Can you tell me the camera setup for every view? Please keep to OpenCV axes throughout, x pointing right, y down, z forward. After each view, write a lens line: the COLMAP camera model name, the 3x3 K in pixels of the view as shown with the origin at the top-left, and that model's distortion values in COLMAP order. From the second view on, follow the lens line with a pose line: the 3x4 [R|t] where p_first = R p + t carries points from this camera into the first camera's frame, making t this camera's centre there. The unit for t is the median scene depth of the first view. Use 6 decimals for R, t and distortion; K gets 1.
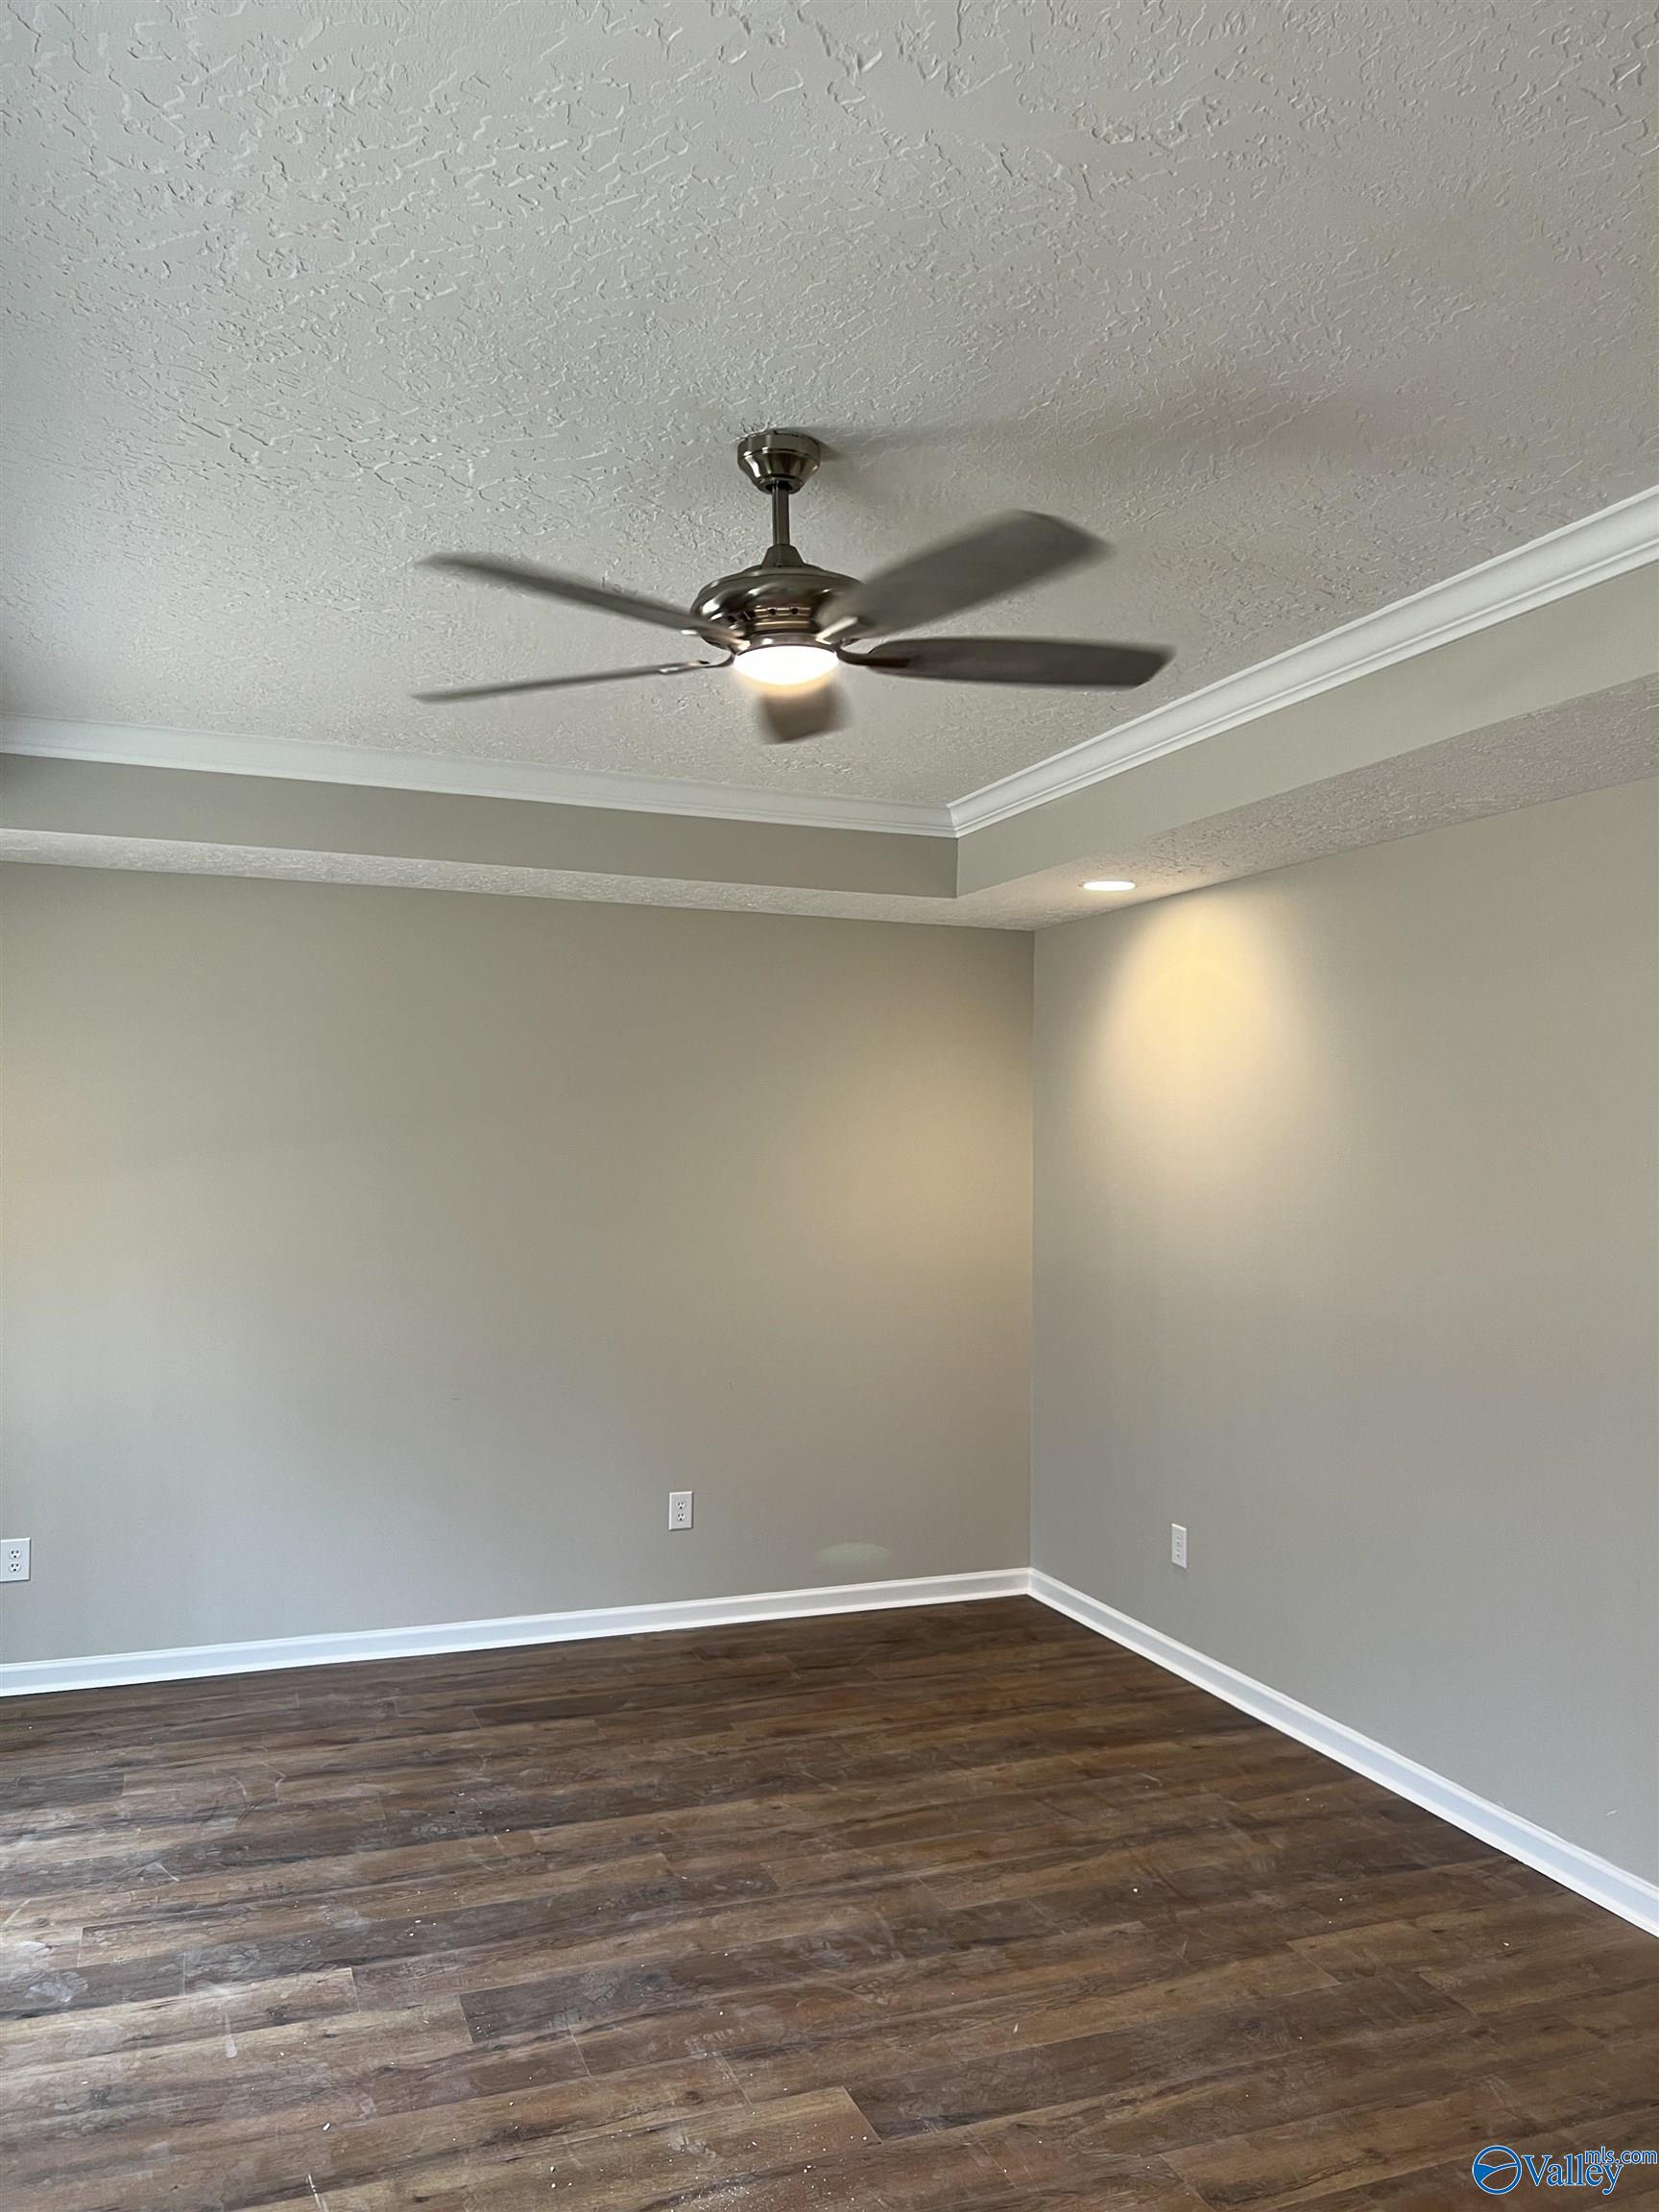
lens RADIAL K [[1679.0, 0, 847.3], [0, 1679.0, 1176.0], [0, 0, 1]] dist [0.040036, -0.043489]
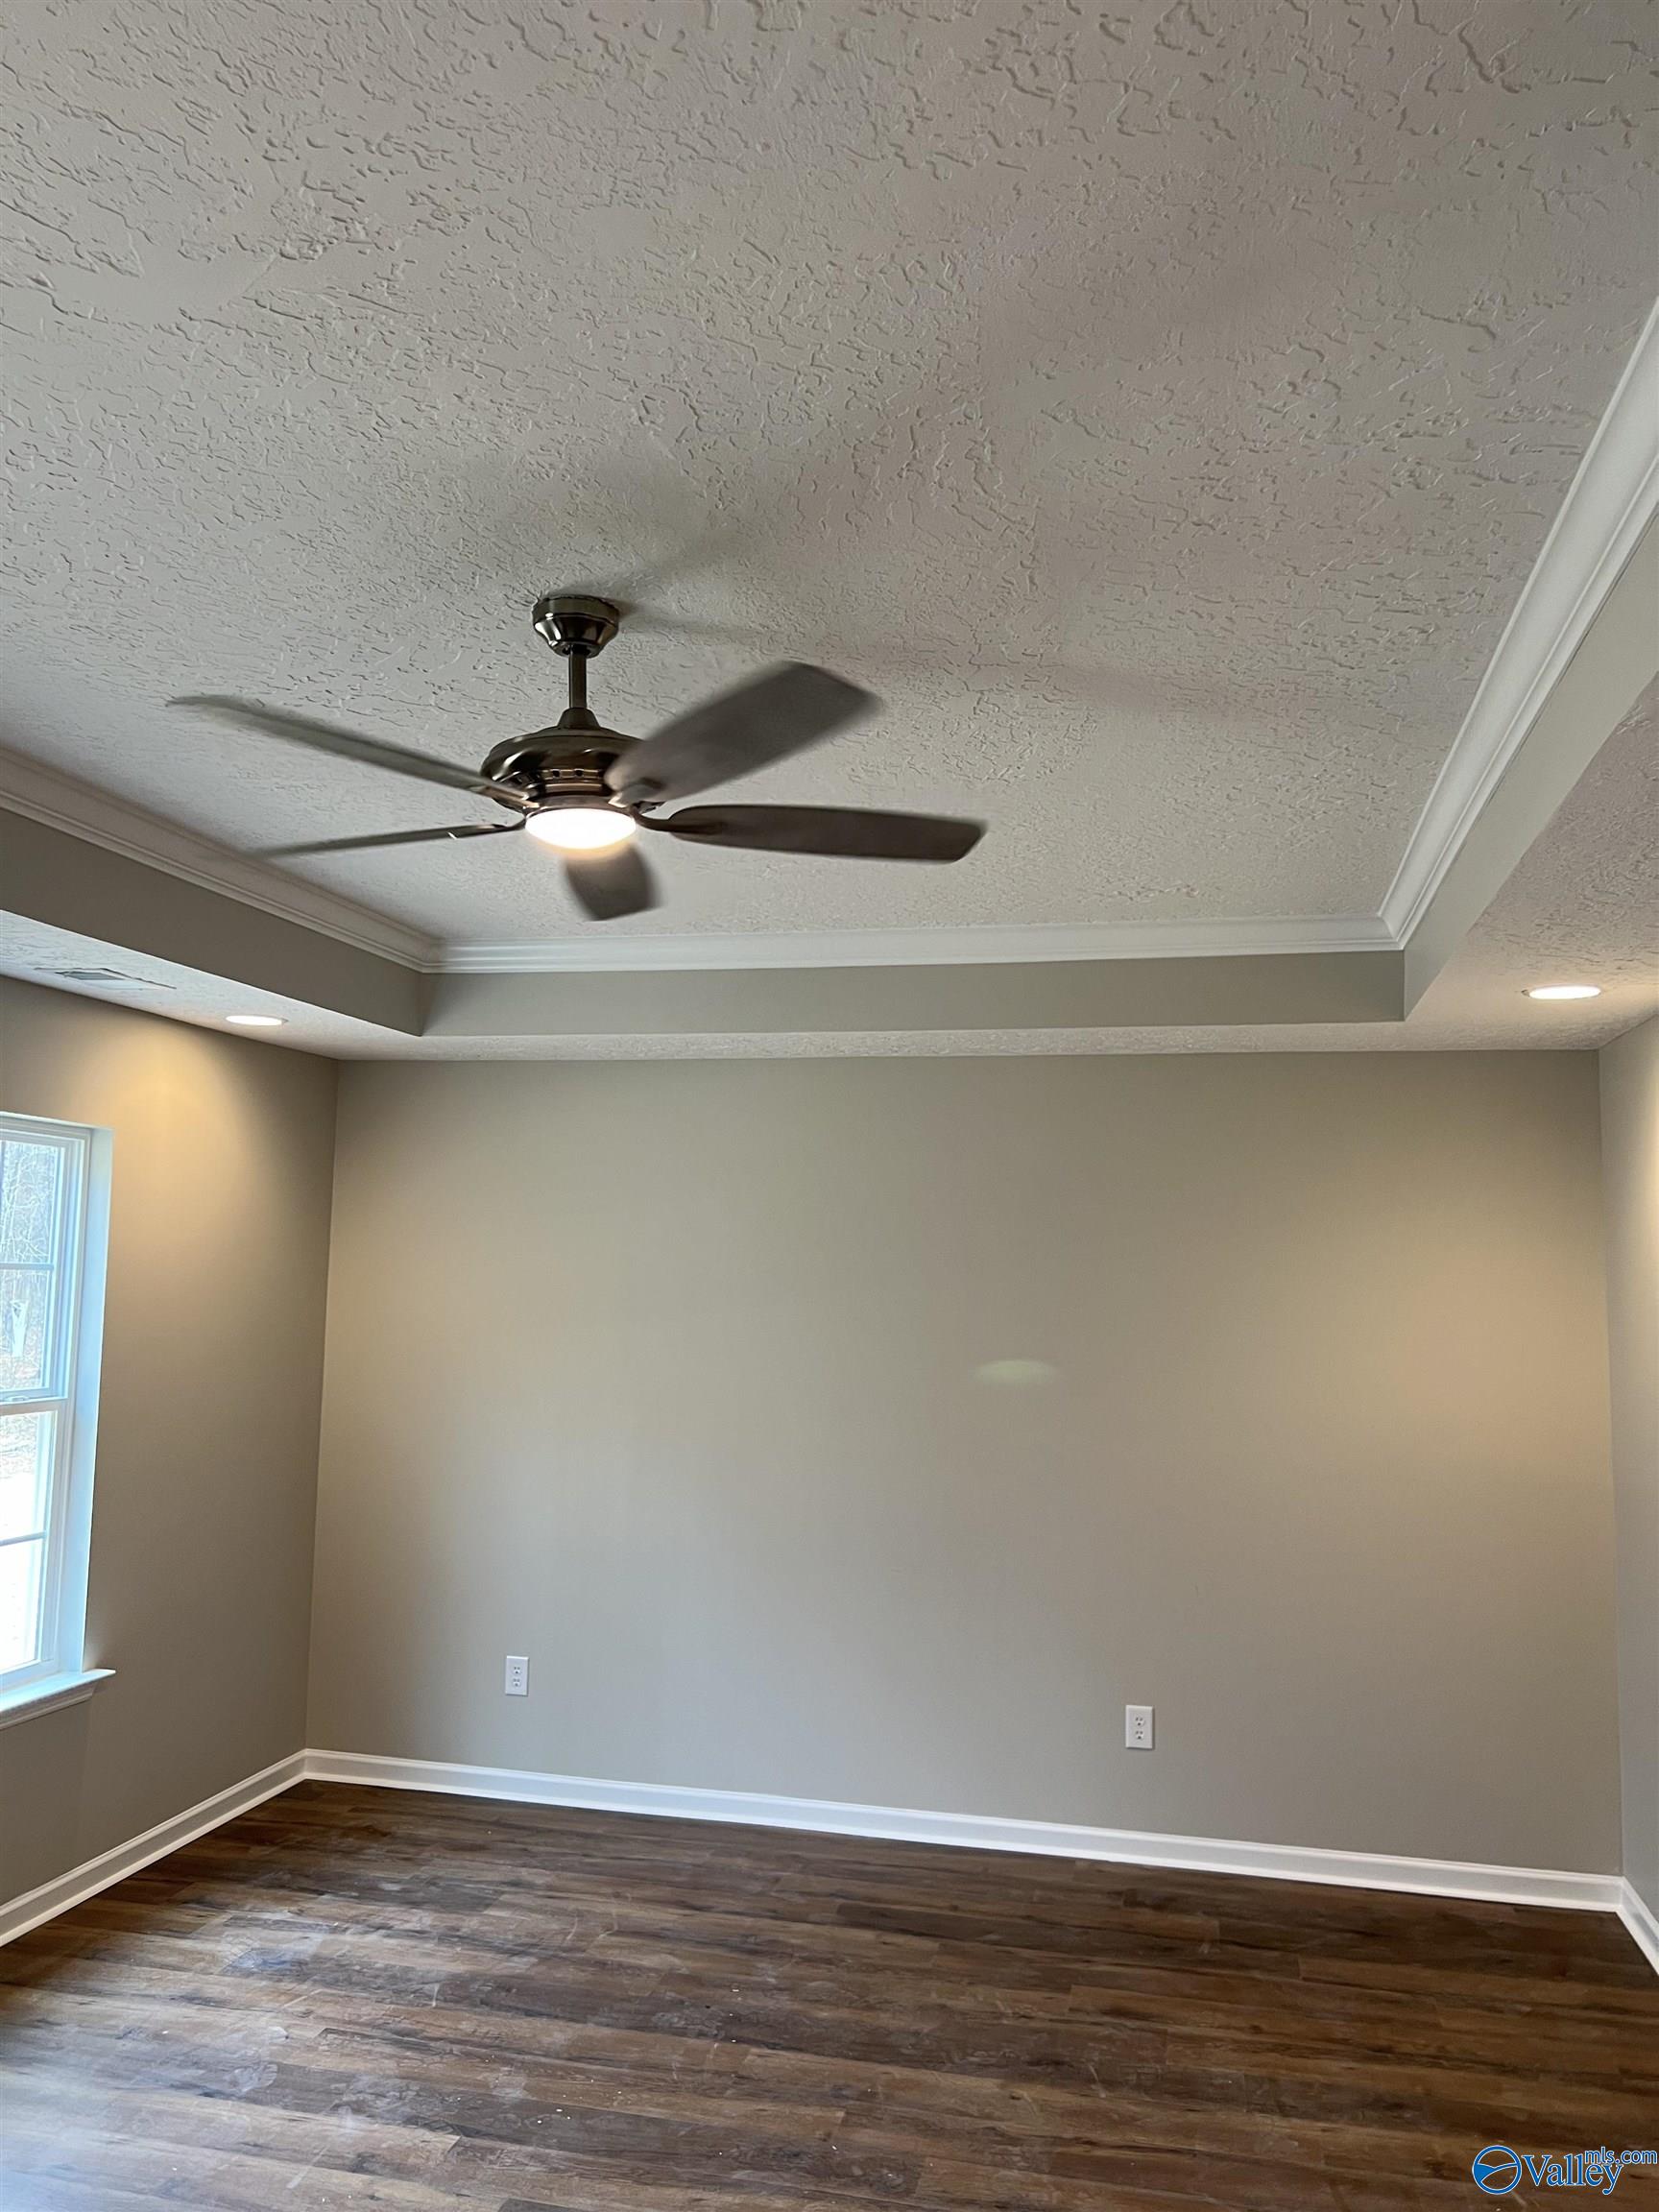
lens RADIAL K [[1679.0, 0, 838.9], [0, 1679.0, 1104.7], [0, 0, 1]] dist [0.040036, -0.043489]
pose [[0.822783, -0.052958, -0.565883, 0.378707], [-0.023553, 0.991617, -0.127046, -0.011102], [0.567867, 0.117860, 0.814638, 0.186977]]
